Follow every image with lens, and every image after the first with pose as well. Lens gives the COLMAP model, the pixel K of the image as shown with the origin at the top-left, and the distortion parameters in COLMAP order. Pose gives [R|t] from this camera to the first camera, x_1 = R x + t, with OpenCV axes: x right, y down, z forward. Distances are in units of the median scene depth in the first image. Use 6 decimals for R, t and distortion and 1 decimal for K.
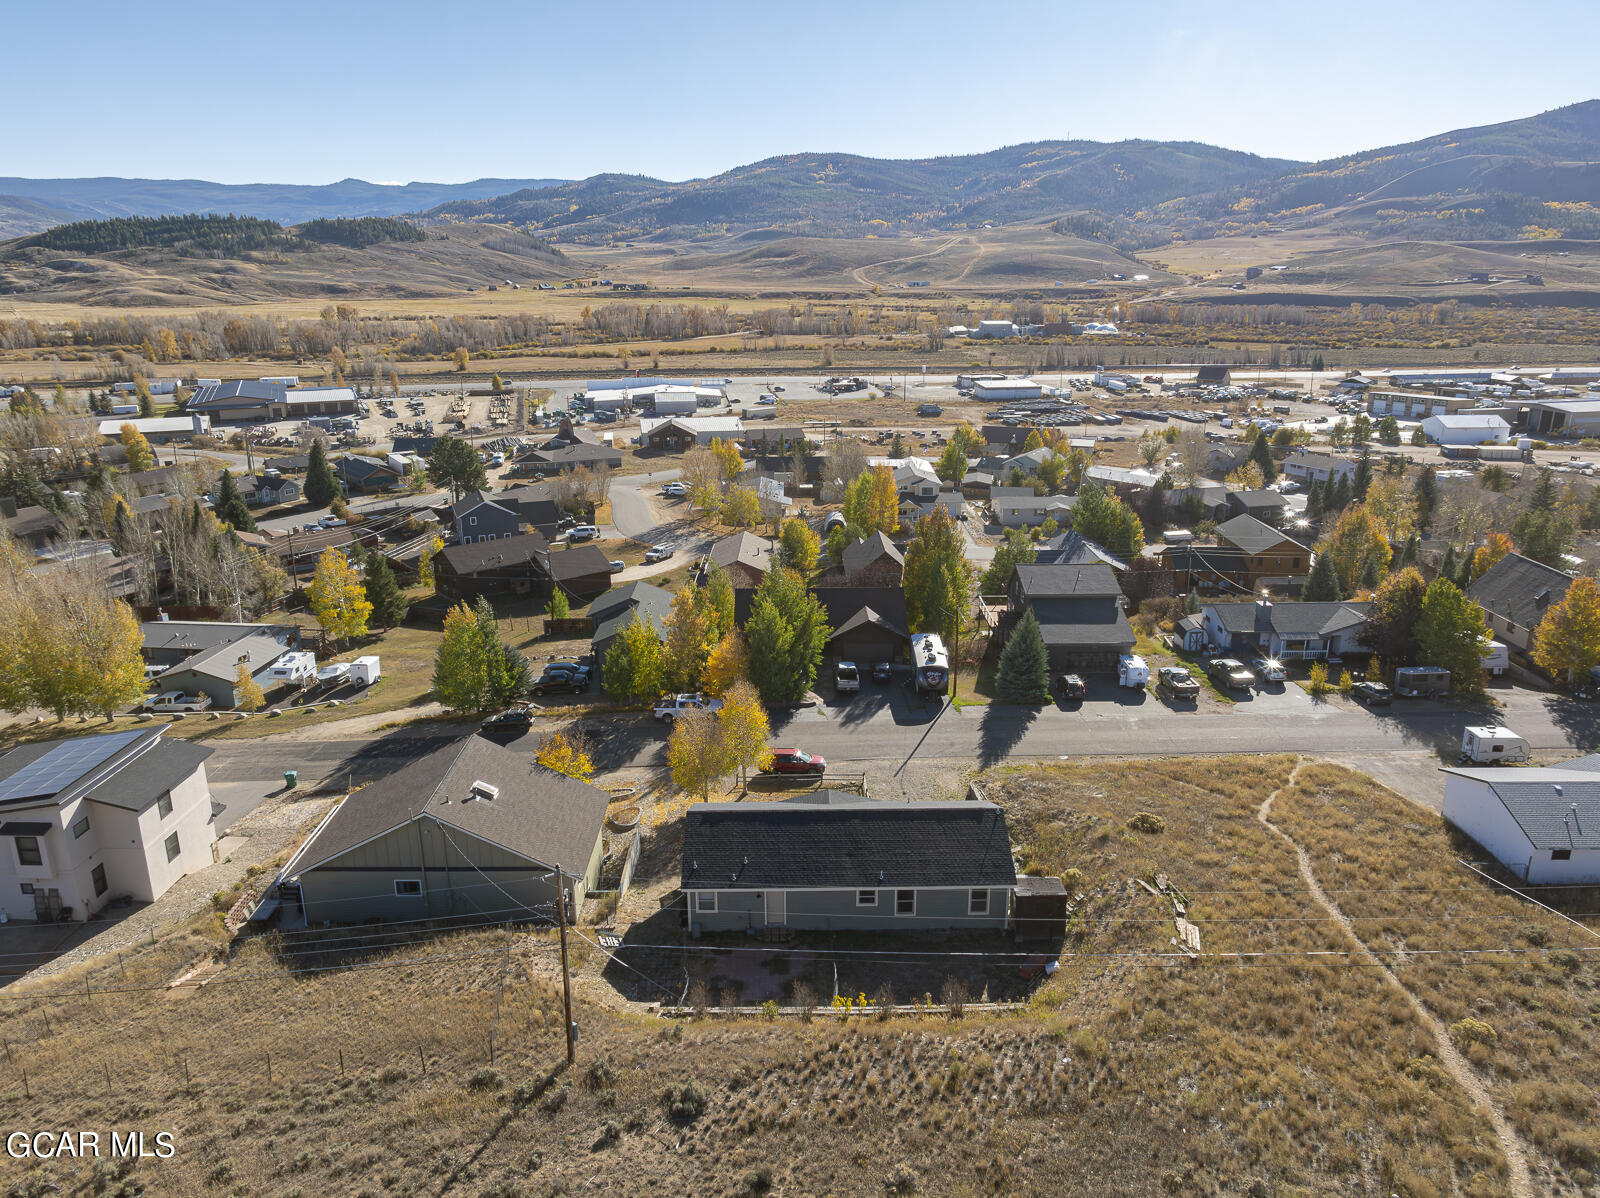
lens RADIAL K [[1142.8, 0, 811.2], [0, 1142.8, 607.9], [0, 0, 1]] dist [-0.018252, 0.026703]
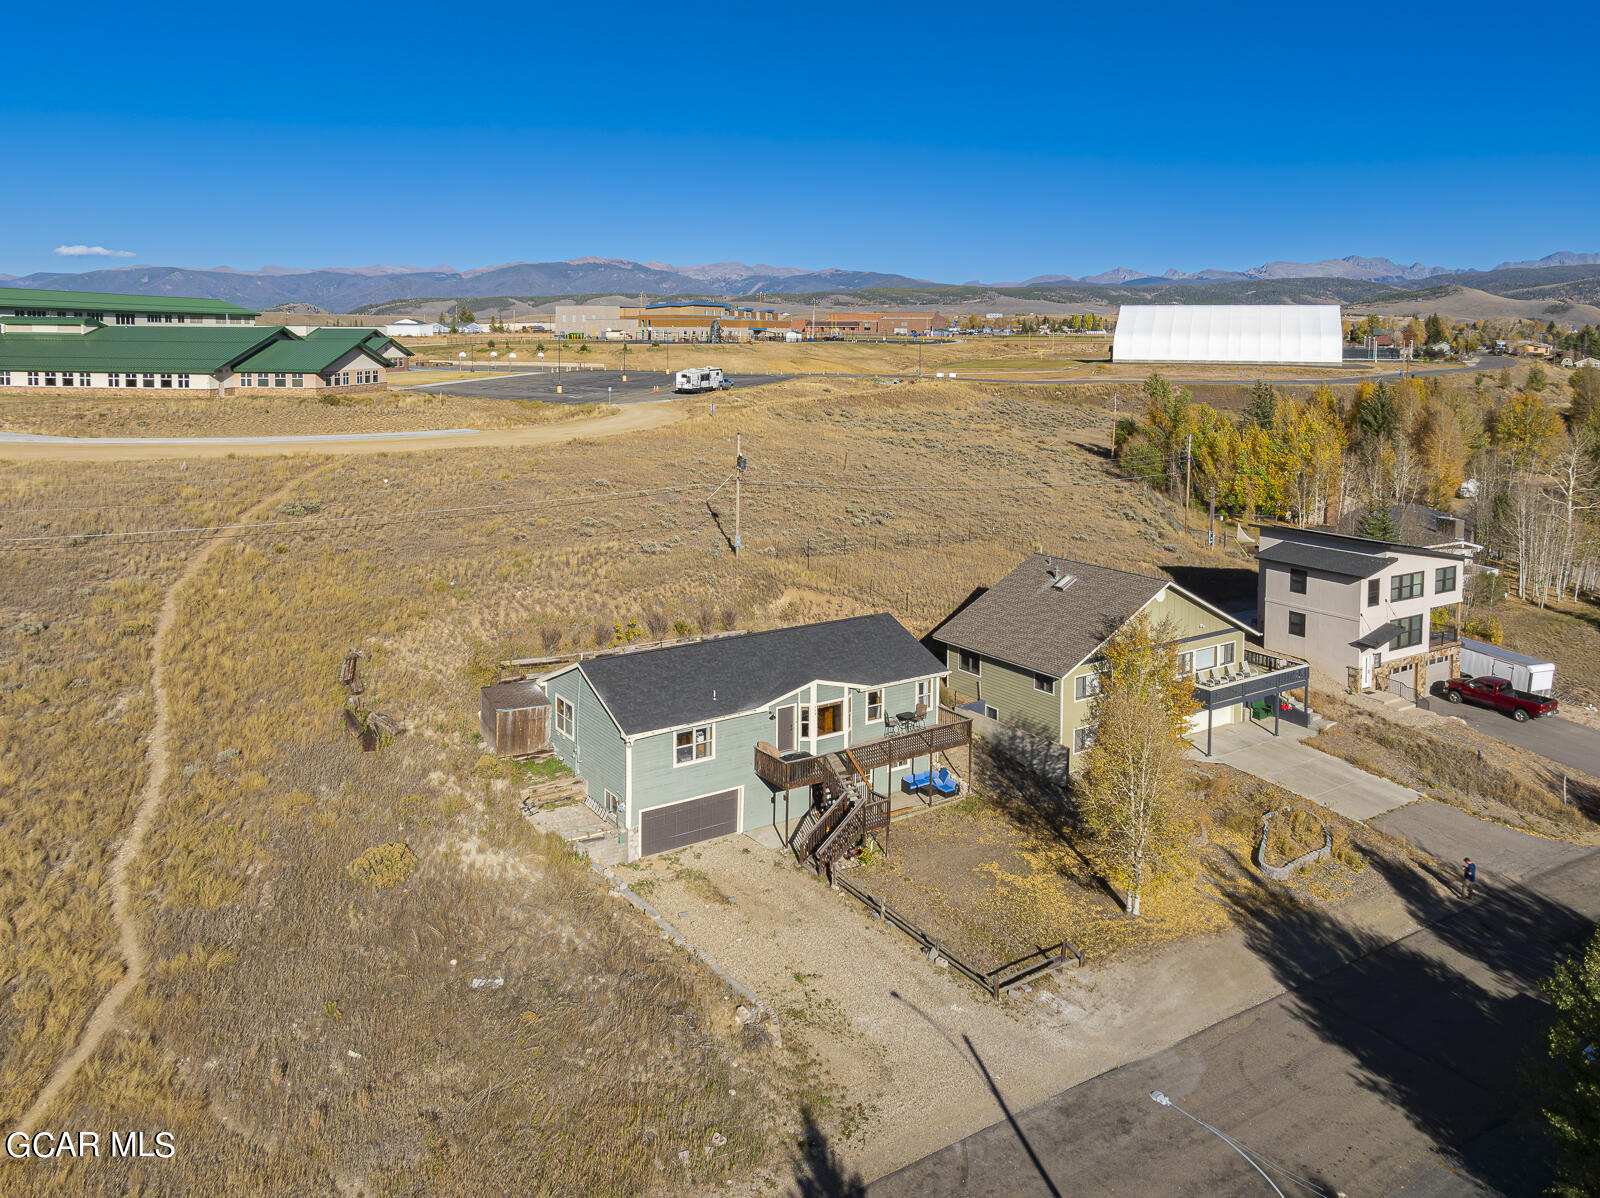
lens RADIAL K [[1142.8, 0, 800.8], [0, 1142.8, 599.0], [0, 0, 1]] dist [-0.018252, 0.026703]
pose [[-0.836671, 0.124193, -0.533440, 0.073120], [-0.161086, 0.875079, 0.456386, -0.040660], [0.523482, 0.467774, -0.712148, 0.256667]]
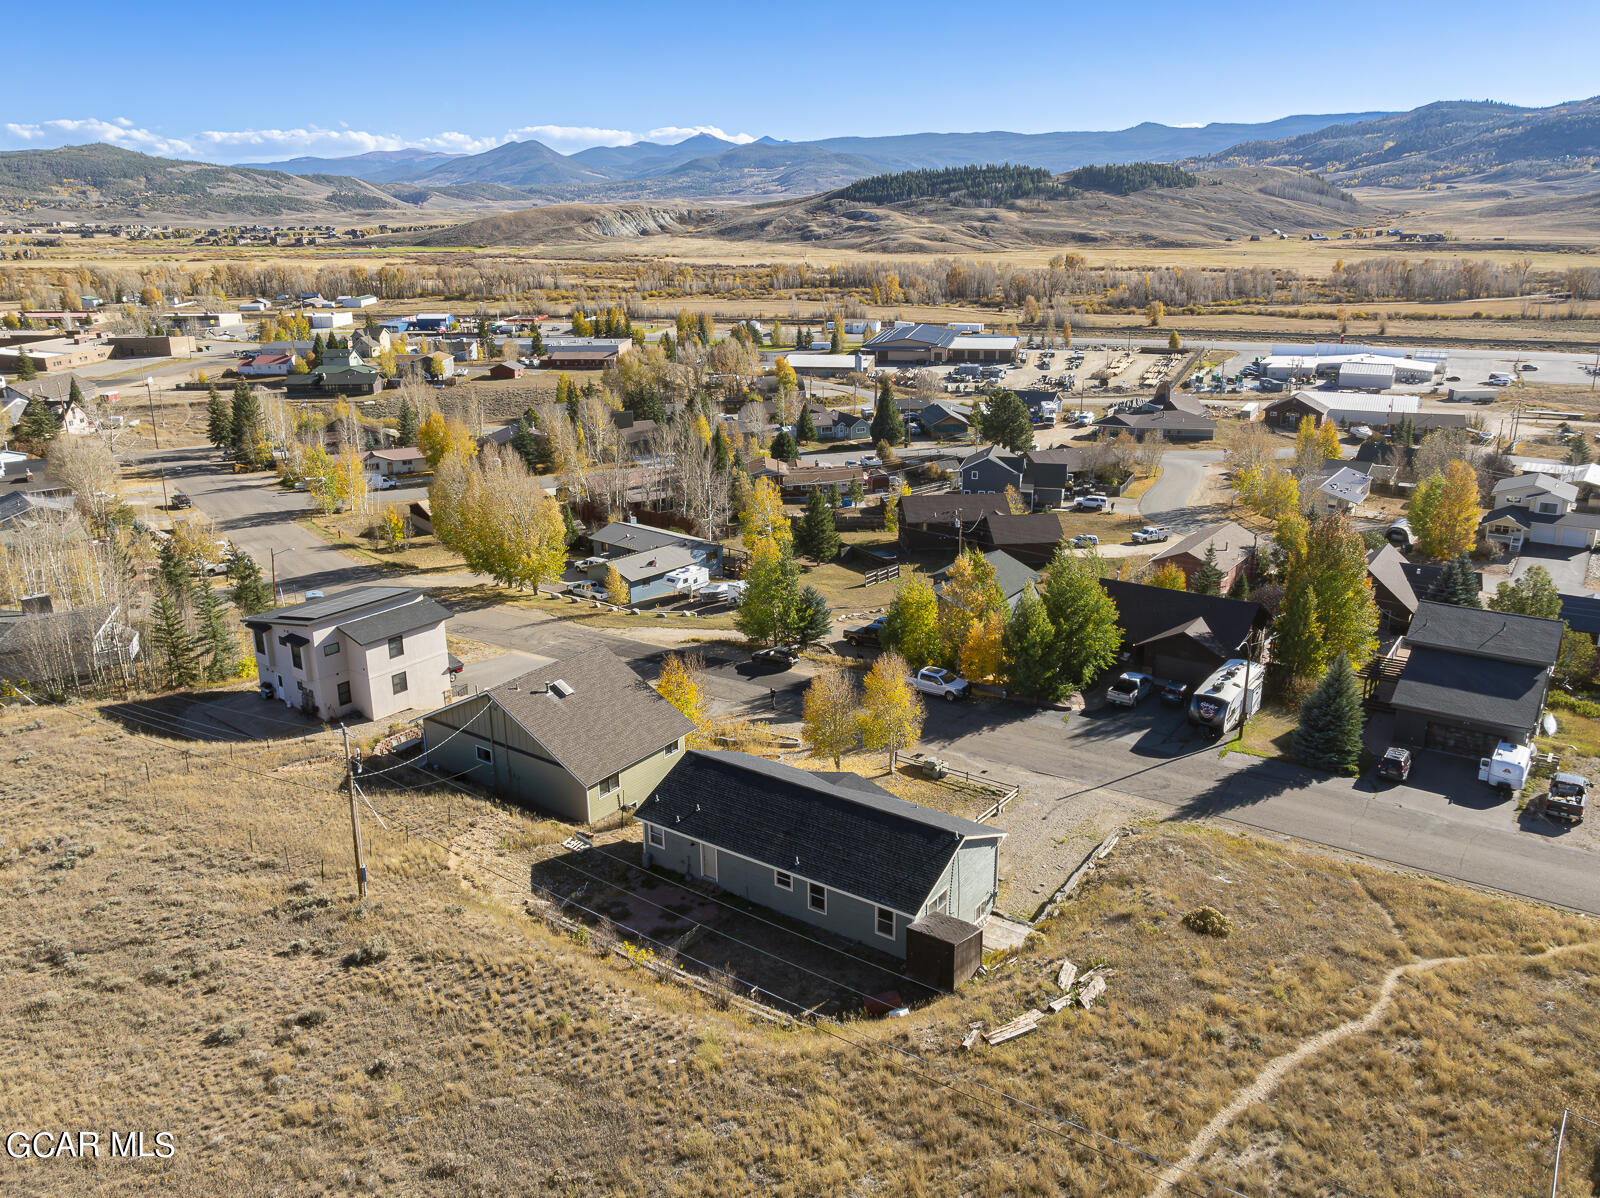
lens RADIAL K [[1231.8, 0, 783.4], [0, 1231.8, 587.3], [0, 0, 1]] dist [-0.026338, 0.039105]
pose [[0.800694, 0.167479, -0.575187, 0.089539], [-0.165104, 0.984636, 0.056865, -0.006601], [0.575873, 0.049434, 0.816043, 0.022962]]
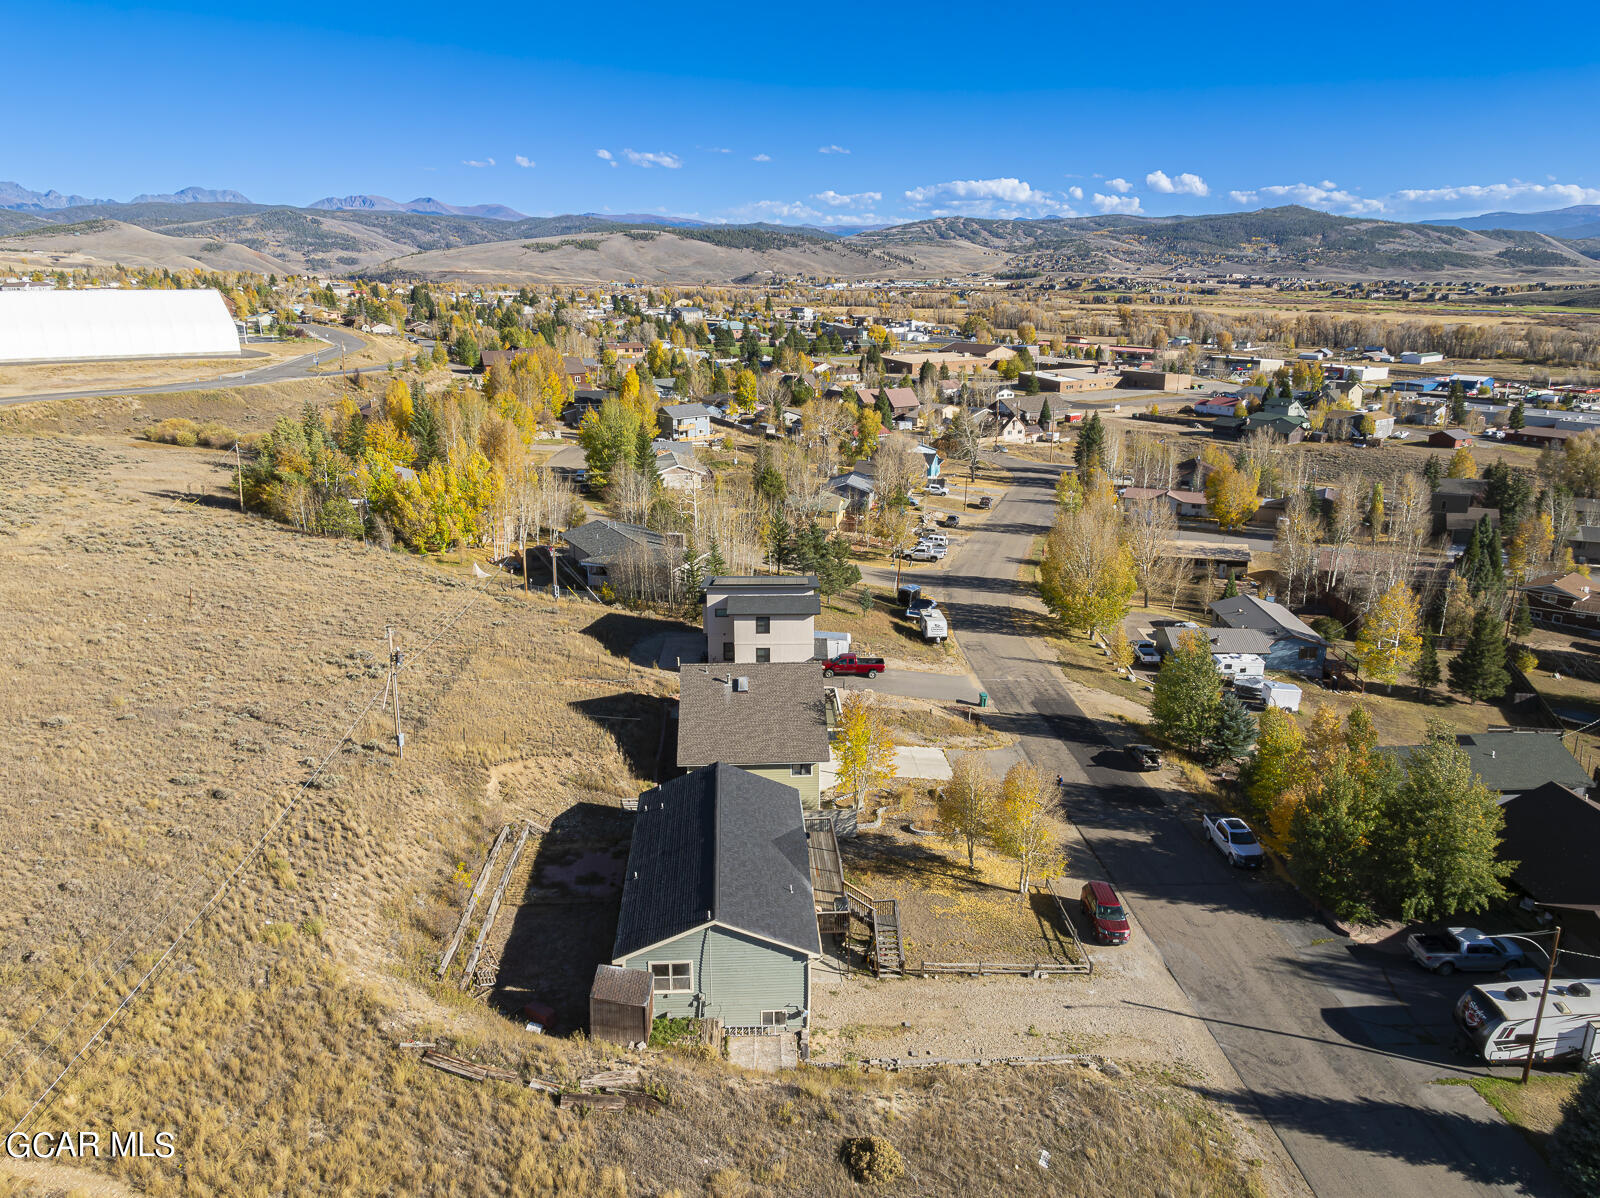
lens RADIAL K [[1142.8, 0, 794.8], [0, 1142.8, 613.2], [0, 0, 1]] dist [-0.018252, 0.026703]
pose [[0.035544, 0.287982, -0.956976, 0.141274], [-0.295848, 0.917692, 0.265171, -0.041257], [0.954574, 0.273694, 0.117817, 0.142543]]
